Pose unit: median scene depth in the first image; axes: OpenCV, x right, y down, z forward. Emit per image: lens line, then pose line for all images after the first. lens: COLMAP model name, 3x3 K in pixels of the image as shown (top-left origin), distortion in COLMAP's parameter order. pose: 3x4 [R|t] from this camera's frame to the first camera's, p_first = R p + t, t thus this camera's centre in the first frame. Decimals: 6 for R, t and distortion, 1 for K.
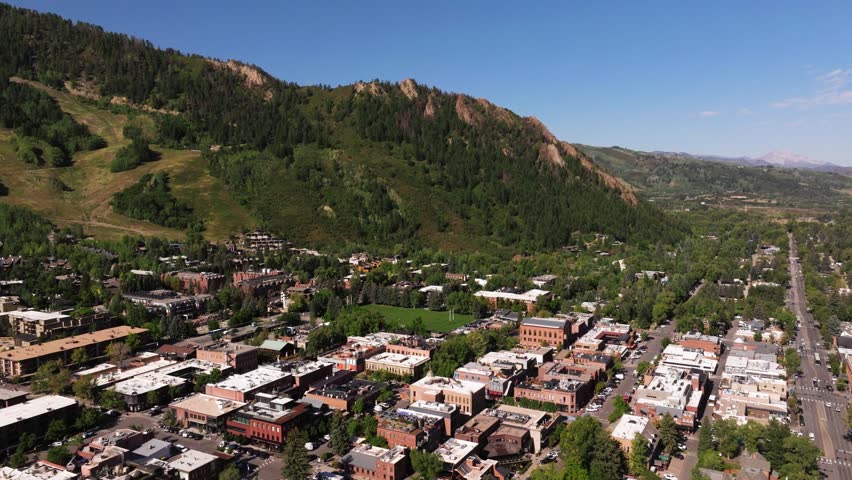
lens RADIAL K [[637.7, 0, 424.3], [0, 637.7, 235.9], [0, 0, 1]] dist [0.001093, 0.013952]
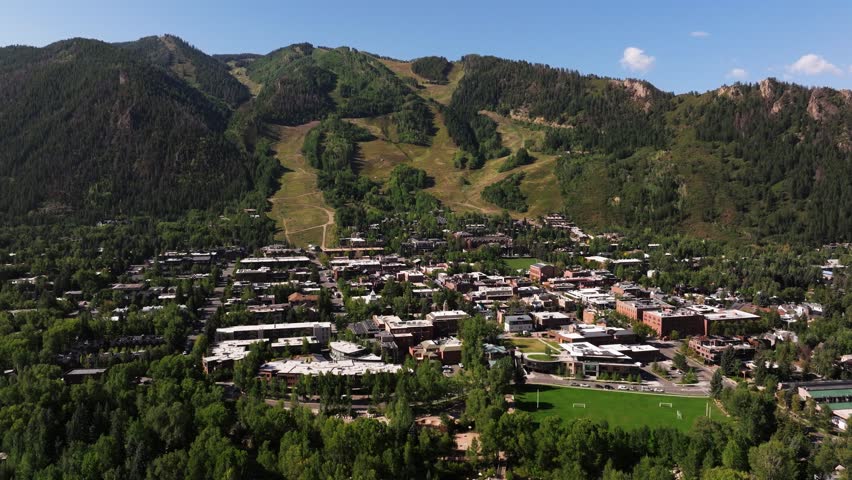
lens RADIAL K [[637.7, 0, 427.4], [0, 637.7, 238.1], [0, 0, 1]] dist [0.001093, 0.013952]
pose [[0.662251, 0.067049, -0.746276, 0.422208], [-0.059238, 0.997556, 0.037058, 0.007524], [0.746936, 0.019666, 0.664605, -0.103722]]
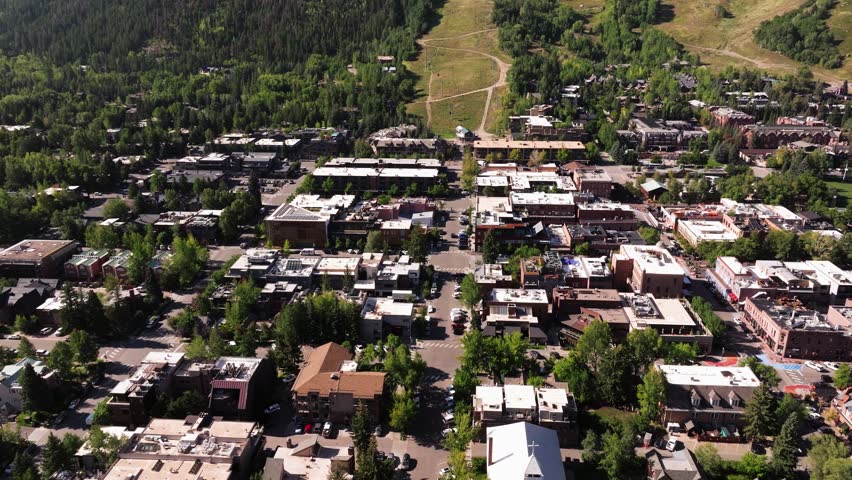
lens RADIAL K [[637.7, 0, 440.4], [0, 637.7, 237.5], [0, 0, 1]] dist [0.001093, 0.013952]
pose [[0.423575, 0.305328, -0.852853, 0.163297], [-0.072239, 0.949871, 0.304183, -0.010220], [0.902976, -0.067235, 0.424398, 0.090843]]
